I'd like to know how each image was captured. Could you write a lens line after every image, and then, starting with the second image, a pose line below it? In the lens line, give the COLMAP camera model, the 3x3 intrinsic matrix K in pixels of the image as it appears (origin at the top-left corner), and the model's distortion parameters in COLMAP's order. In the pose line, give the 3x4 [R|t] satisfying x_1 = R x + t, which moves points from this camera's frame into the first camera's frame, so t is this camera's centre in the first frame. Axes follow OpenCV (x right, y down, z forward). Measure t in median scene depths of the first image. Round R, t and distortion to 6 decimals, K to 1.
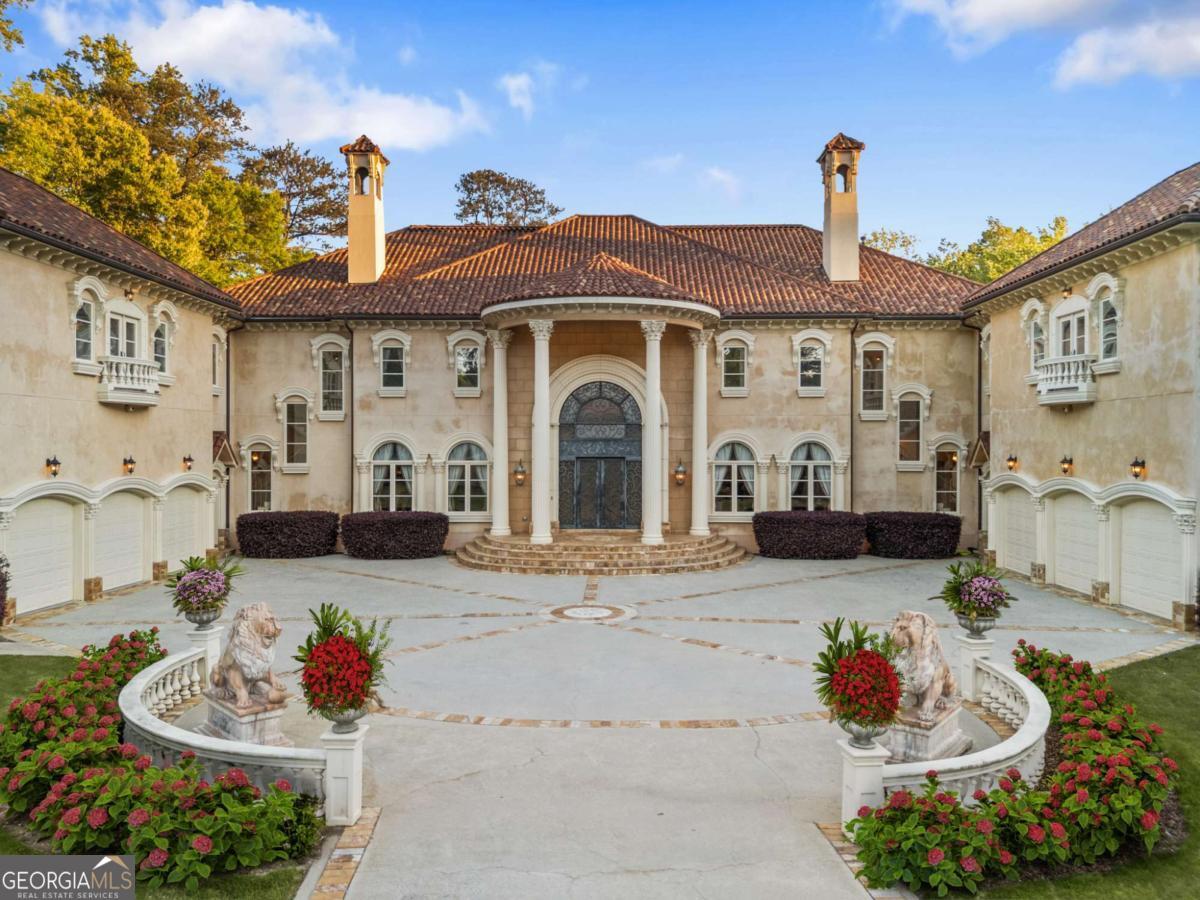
lens RADIAL K [[841.8, 0, 600.0], [0, 841.8, 450.0], [0, 0, 1]] dist [-0.000211, -0.035277]
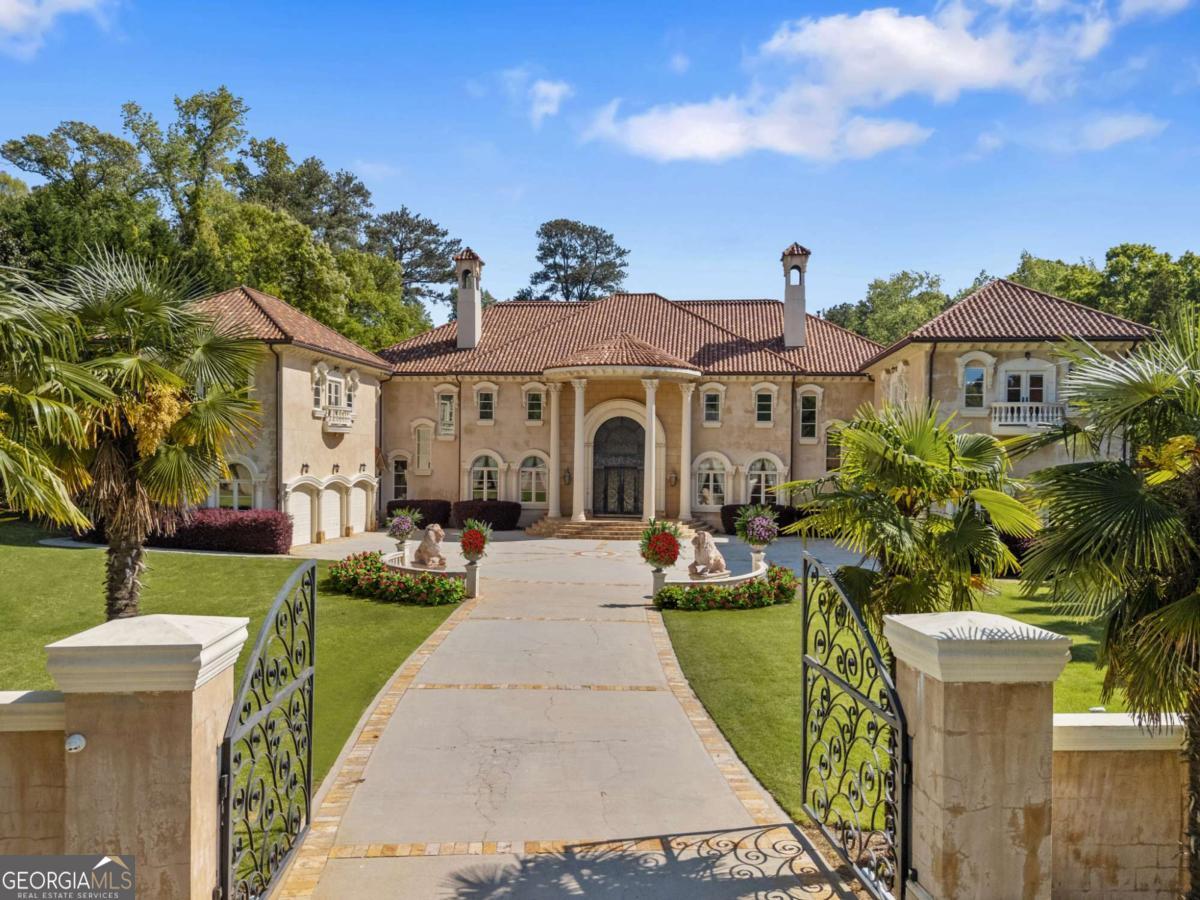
lens RADIAL K [[841.8, 0, 600.0], [0, 841.8, 450.0], [0, 0, 1]] dist [-0.000211, -0.035277]
pose [[0.995123, 0.009852, -0.098152, 0.109091], [-0.010992, 0.999878, -0.011089, -0.004656], [0.098031, 0.012114, 0.995110, -0.493642]]
